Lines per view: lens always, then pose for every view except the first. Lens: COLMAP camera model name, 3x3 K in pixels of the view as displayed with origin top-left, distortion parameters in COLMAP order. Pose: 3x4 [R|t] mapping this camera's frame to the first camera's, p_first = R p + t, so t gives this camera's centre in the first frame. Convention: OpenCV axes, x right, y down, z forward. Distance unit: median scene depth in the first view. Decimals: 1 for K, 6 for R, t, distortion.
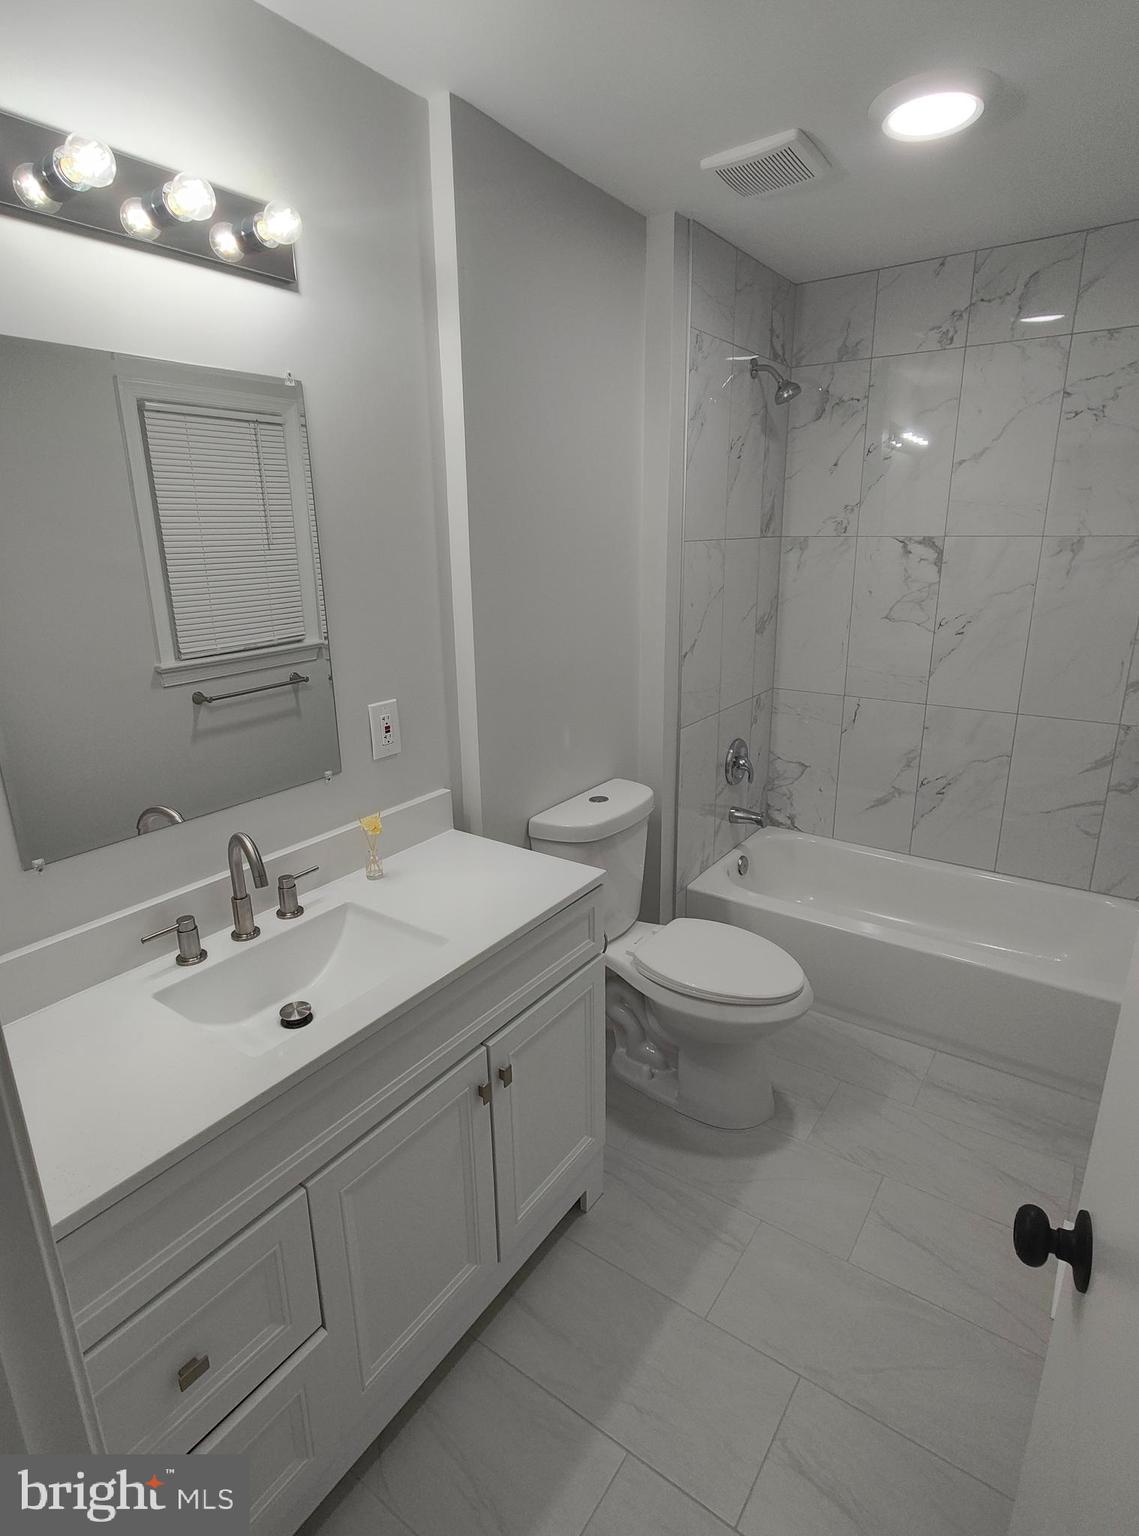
lens RADIAL K [[795.5, 0, 569.5], [0, 795.5, 768.0], [0, 0, 1]] dist [0.000499, -0.000625]
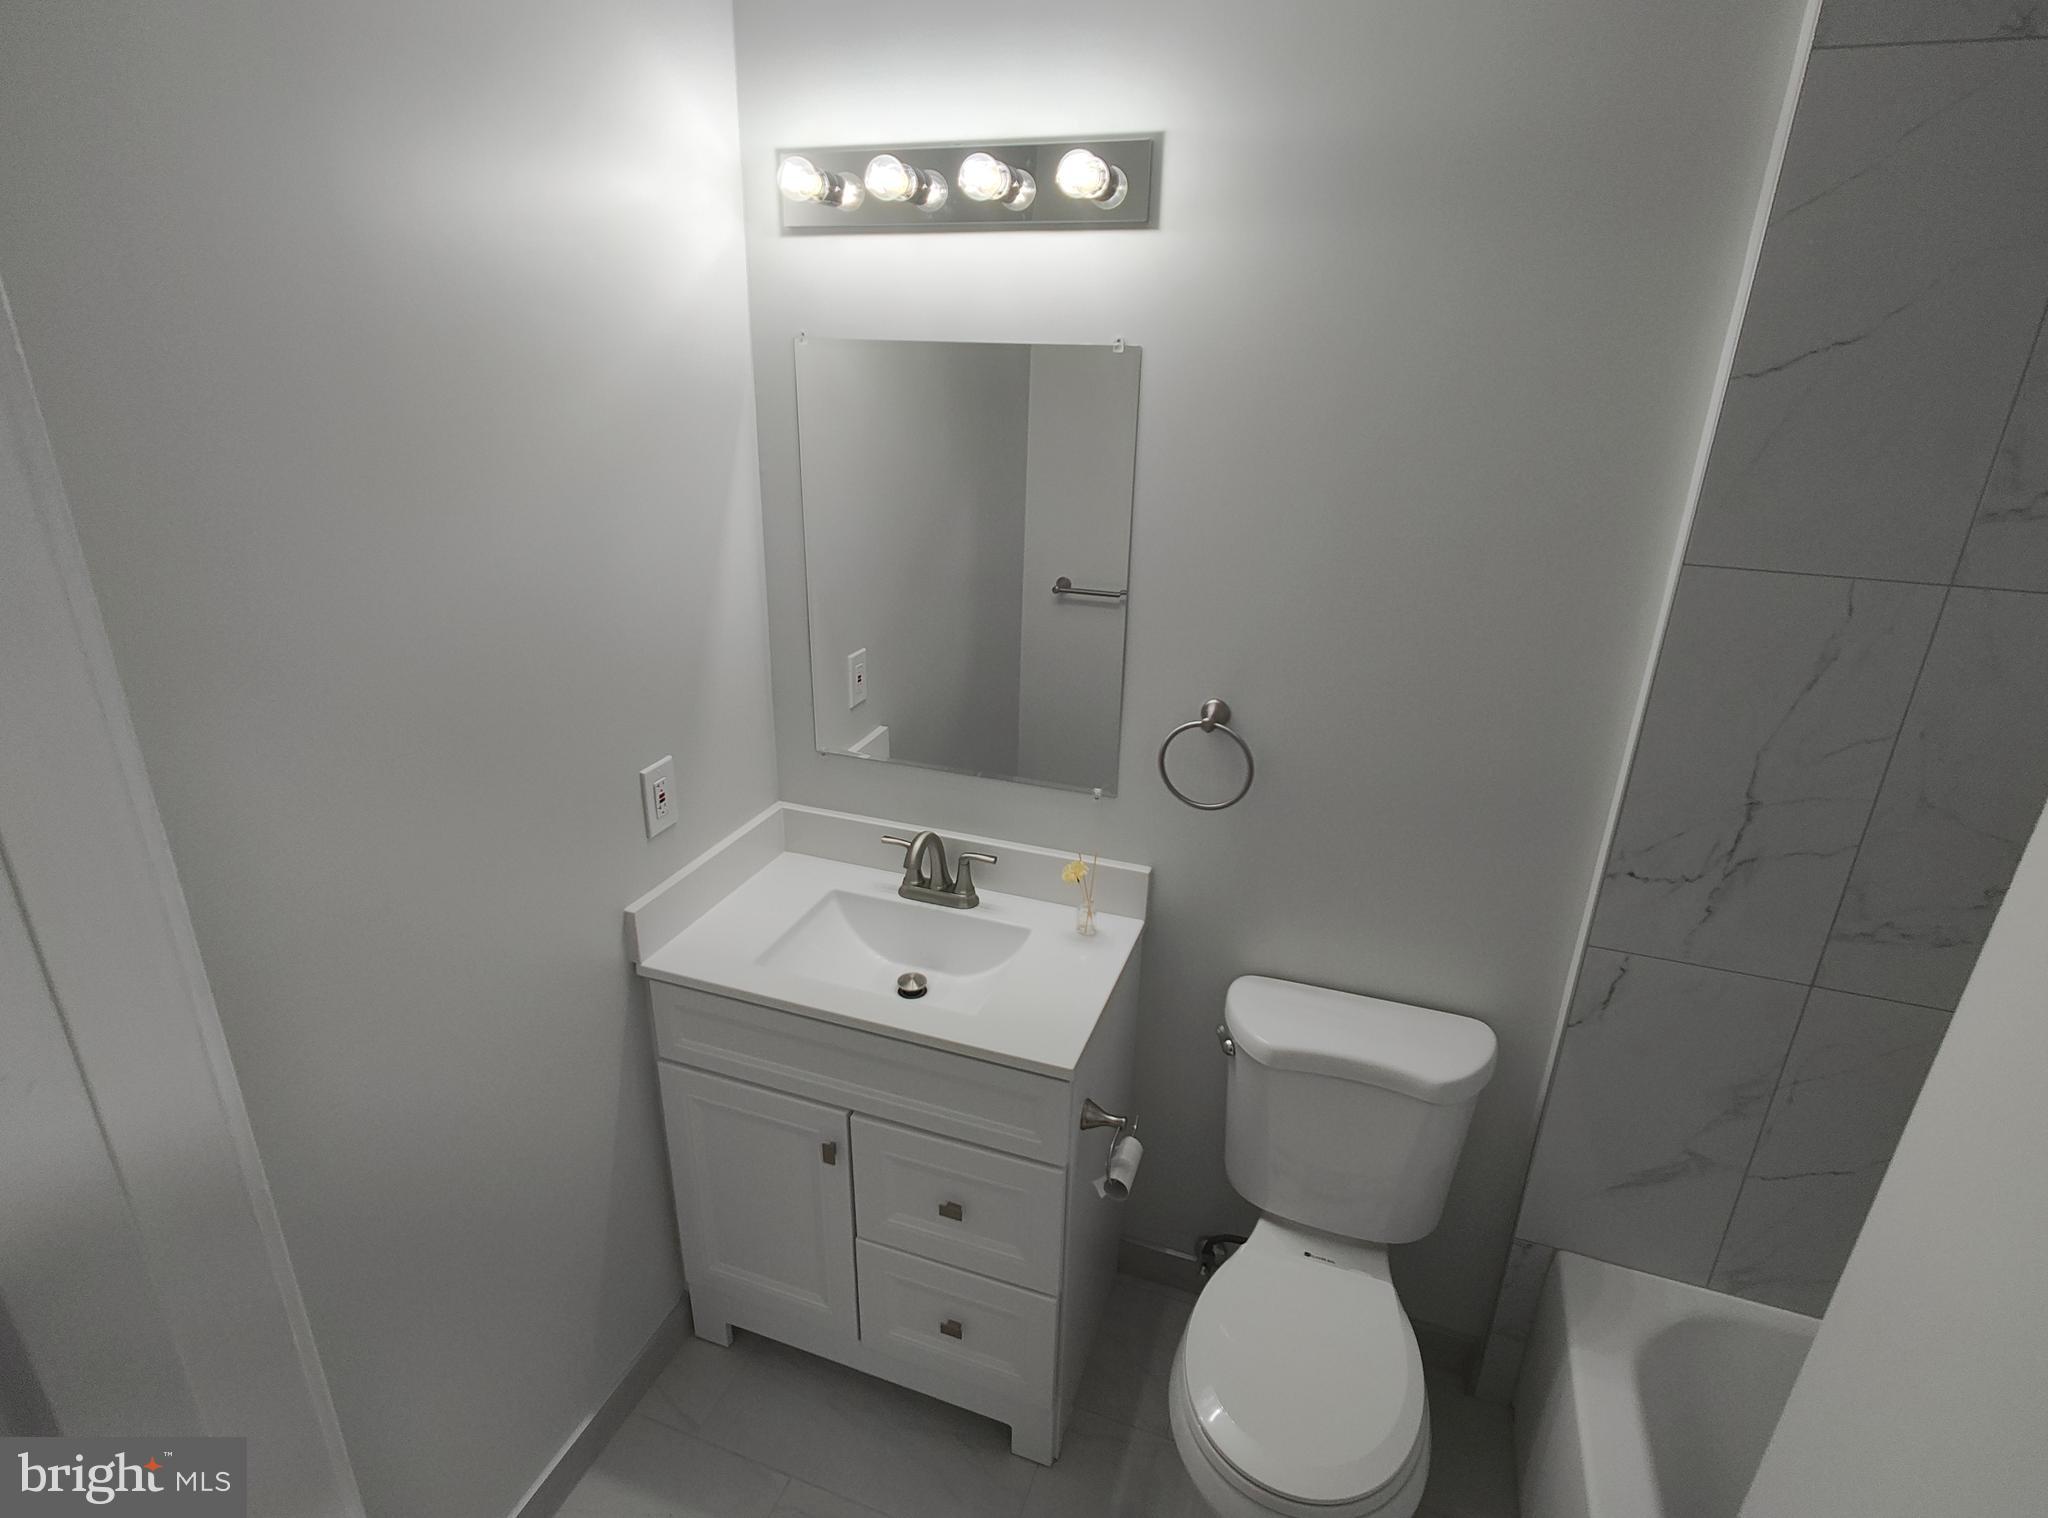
lens RADIAL K [[1060.6, 0, 1024.0], [0, 1060.6, 759.0], [0, 0, 1]] dist [0.000499, -0.000625]
pose [[0.262914, 0.366160, -0.892638, 0.771706], [-0.305521, 0.909172, 0.282955, -0.366044], [0.915168, 0.198327, 0.350903, 0.605707]]
